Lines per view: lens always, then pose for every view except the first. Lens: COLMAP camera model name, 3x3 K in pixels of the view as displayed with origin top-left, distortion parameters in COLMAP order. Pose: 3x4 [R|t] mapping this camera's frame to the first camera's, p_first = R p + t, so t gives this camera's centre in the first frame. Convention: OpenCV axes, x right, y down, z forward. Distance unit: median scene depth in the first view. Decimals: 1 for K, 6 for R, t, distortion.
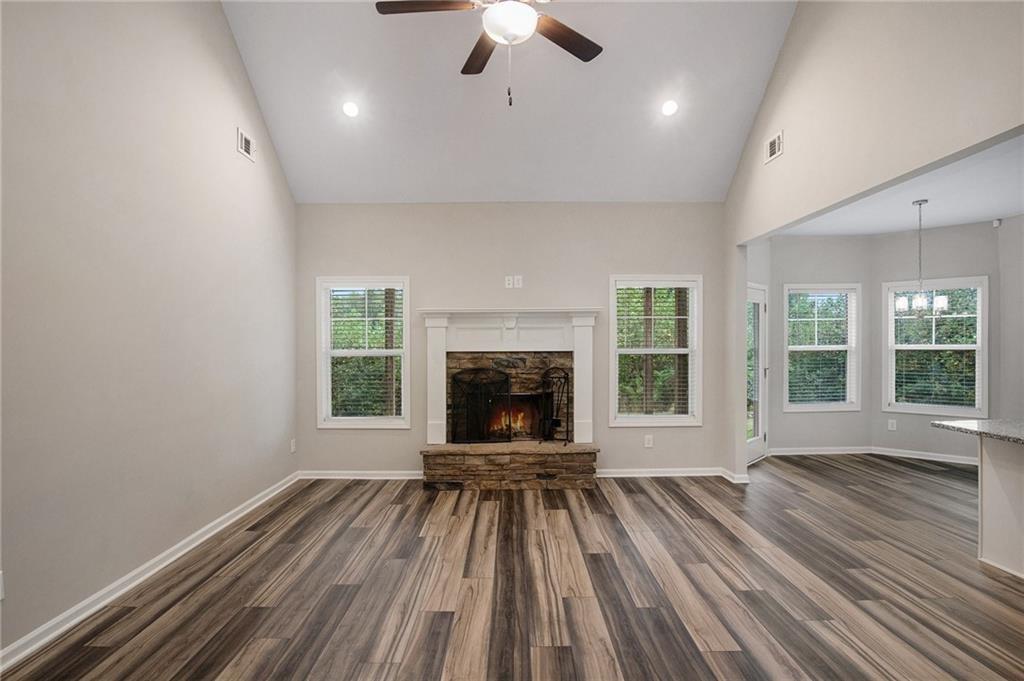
lens RADIAL K [[519.8, 0, 514.1], [0, 519.8, 338.4], [0, 0, 1]] dist [-0.035417, 0.008711]
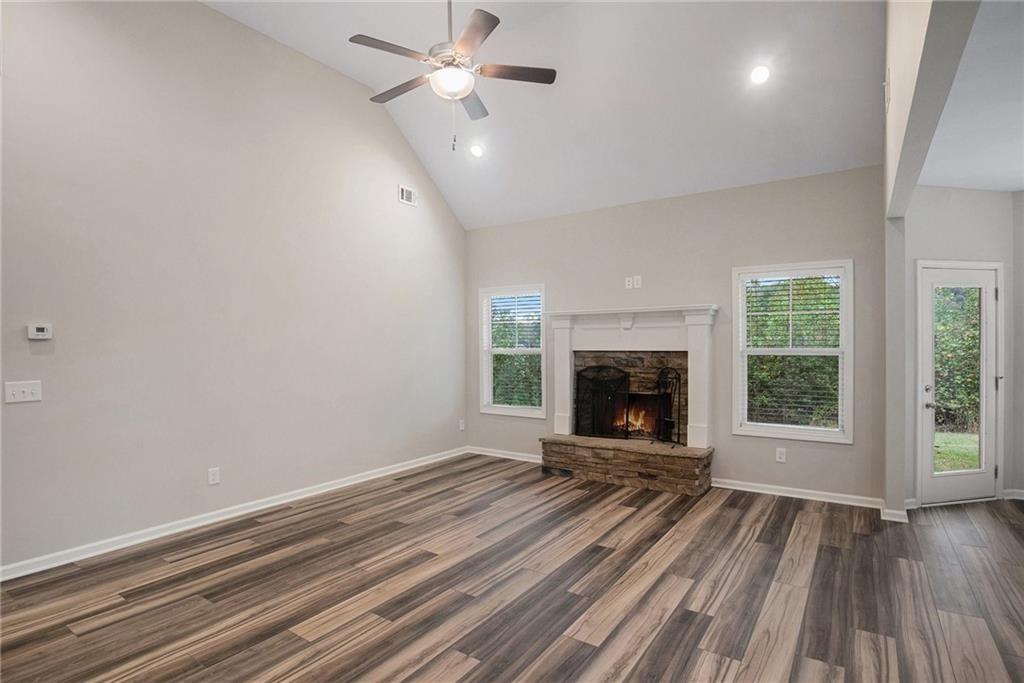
lens RADIAL K [[519.8, 0, 504.2], [0, 519.8, 341.8], [0, 0, 1]] dist [-0.035417, 0.008711]
pose [[0.820129, -0.001393, -0.572177, 0.411164], [0.007464, 0.999938, 0.008265, -0.003278], [0.572130, -0.011049, 0.820088, 0.027509]]
